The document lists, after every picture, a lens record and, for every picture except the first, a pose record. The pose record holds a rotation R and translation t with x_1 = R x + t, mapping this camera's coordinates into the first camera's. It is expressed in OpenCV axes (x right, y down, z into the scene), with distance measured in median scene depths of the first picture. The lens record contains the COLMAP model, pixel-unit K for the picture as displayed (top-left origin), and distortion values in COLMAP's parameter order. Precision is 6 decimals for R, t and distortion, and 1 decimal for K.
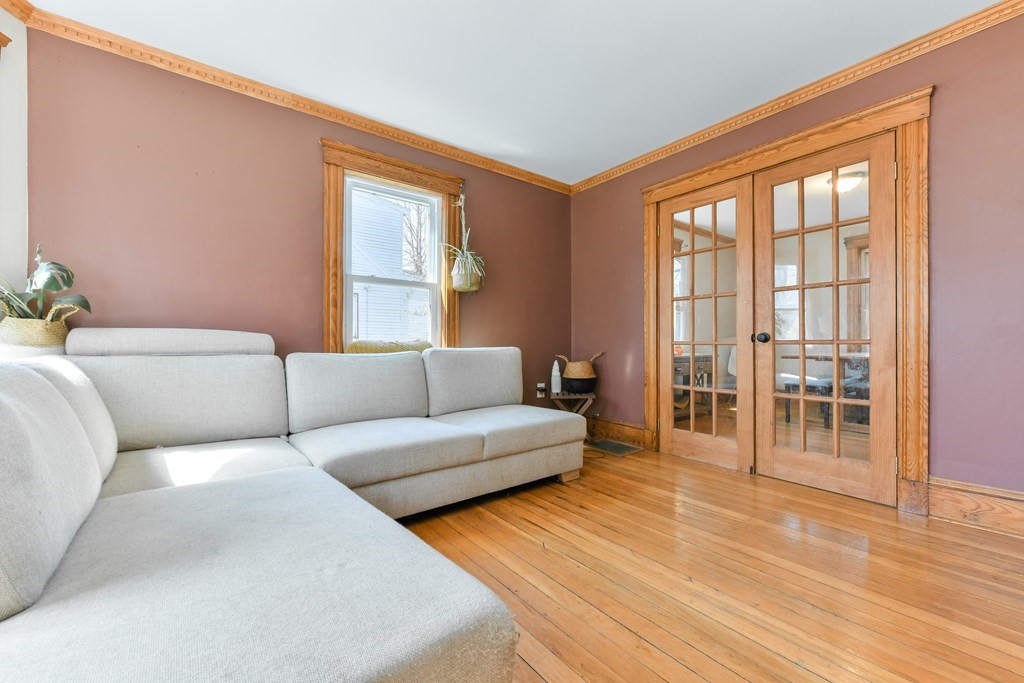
lens RADIAL K [[407.1, 0, 522.1], [0, 407.1, 344.1], [0, 0, 1]] dist [-0.002960, 0.000045]
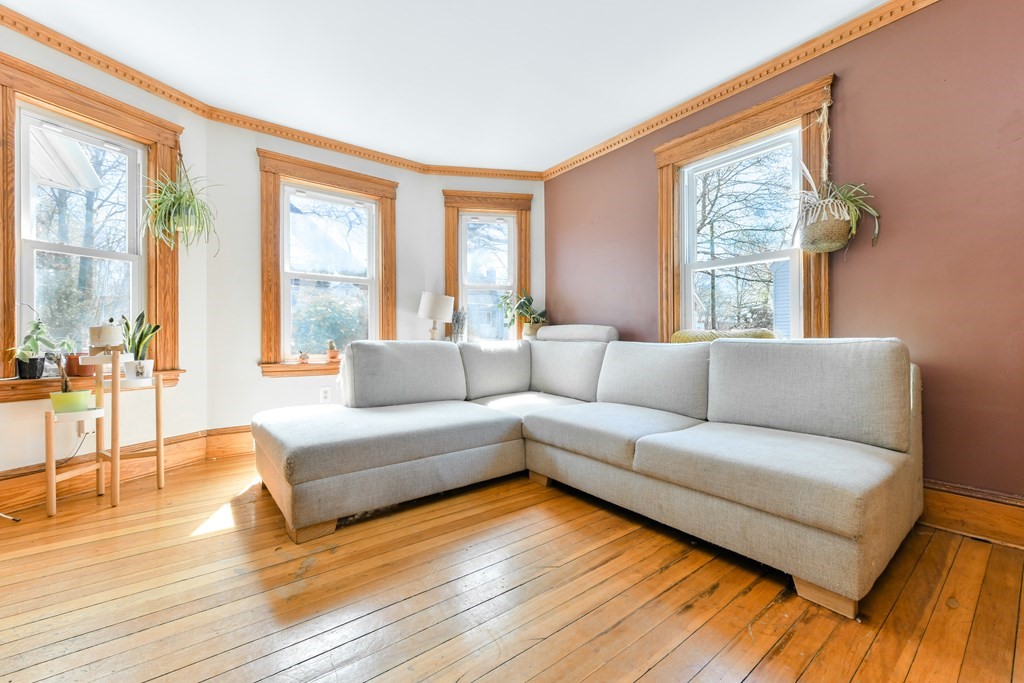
lens RADIAL K [[407.1, 0, 521.4], [0, 407.1, 337.0], [0, 0, 1]] dist [-0.002960, 0.000045]
pose [[-0.001668, 0.003087, -0.999994, 0.700040], [0.001647, 0.999994, 0.003085, 0.004019], [0.999997, -0.001642, -0.001673, 0.719780]]
